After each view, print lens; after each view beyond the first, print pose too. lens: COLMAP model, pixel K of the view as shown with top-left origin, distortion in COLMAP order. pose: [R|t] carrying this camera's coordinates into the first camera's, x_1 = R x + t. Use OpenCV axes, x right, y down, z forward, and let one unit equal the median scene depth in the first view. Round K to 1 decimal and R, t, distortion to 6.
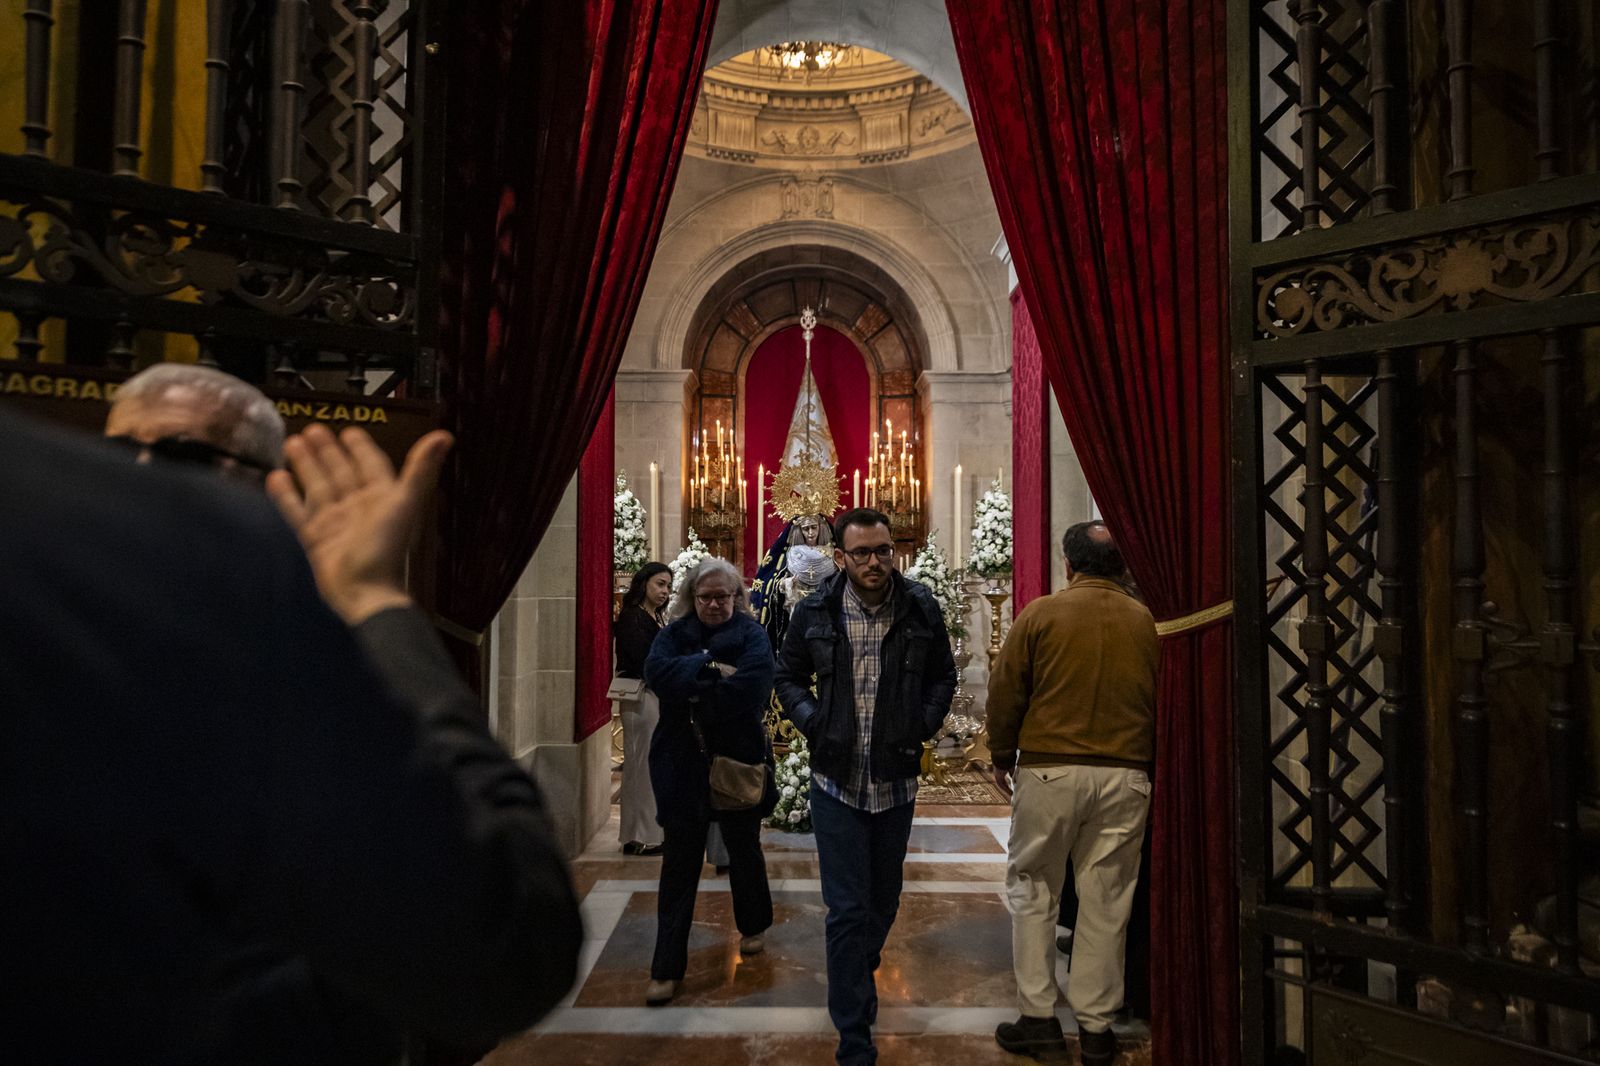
lens RADIAL K [[1227.7, 0, 850.3], [0, 1227.7, 533.2], [0, 0, 1]] dist [-0.039704, 0.001176]
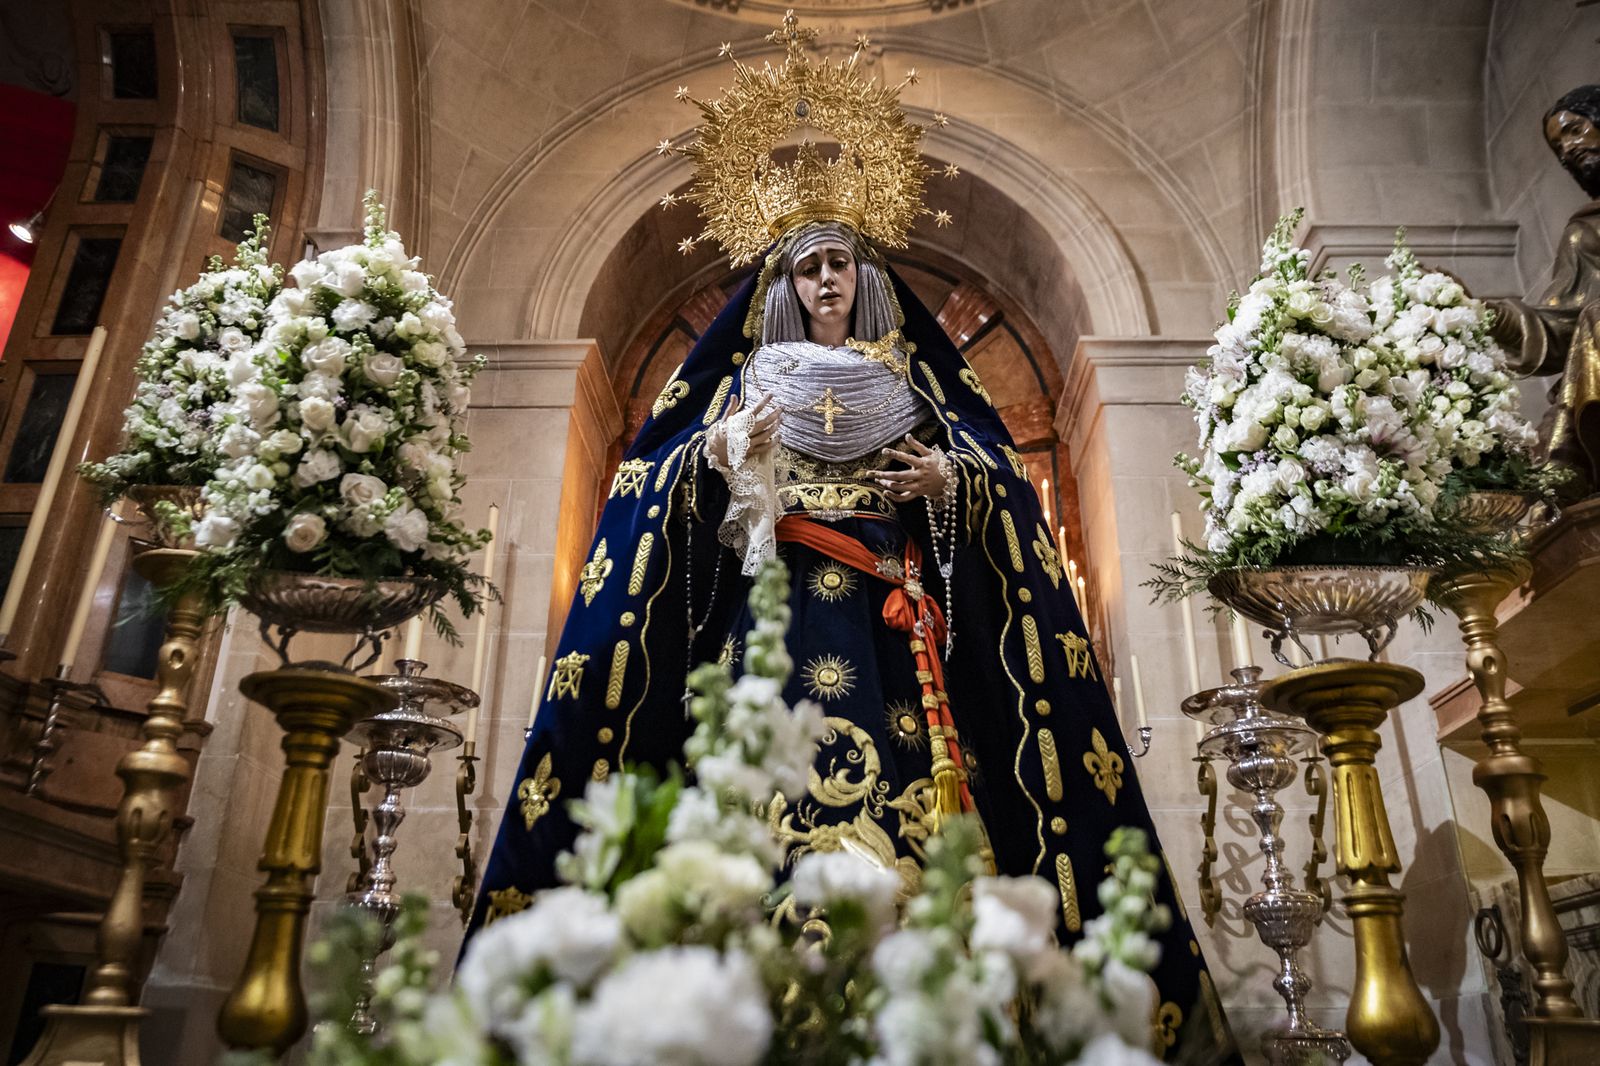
lens RADIAL K [[1227.7, 0, 850.3], [0, 1227.7, 533.2], [0, 0, 1]] dist [-0.039704, 0.001176]
pose [[0.999002, -0.025000, -0.037009, -0.013792], [0.008455, 0.919538, -0.392911, 0.123867], [0.043854, 0.392206, 0.918832, 0.589135]]
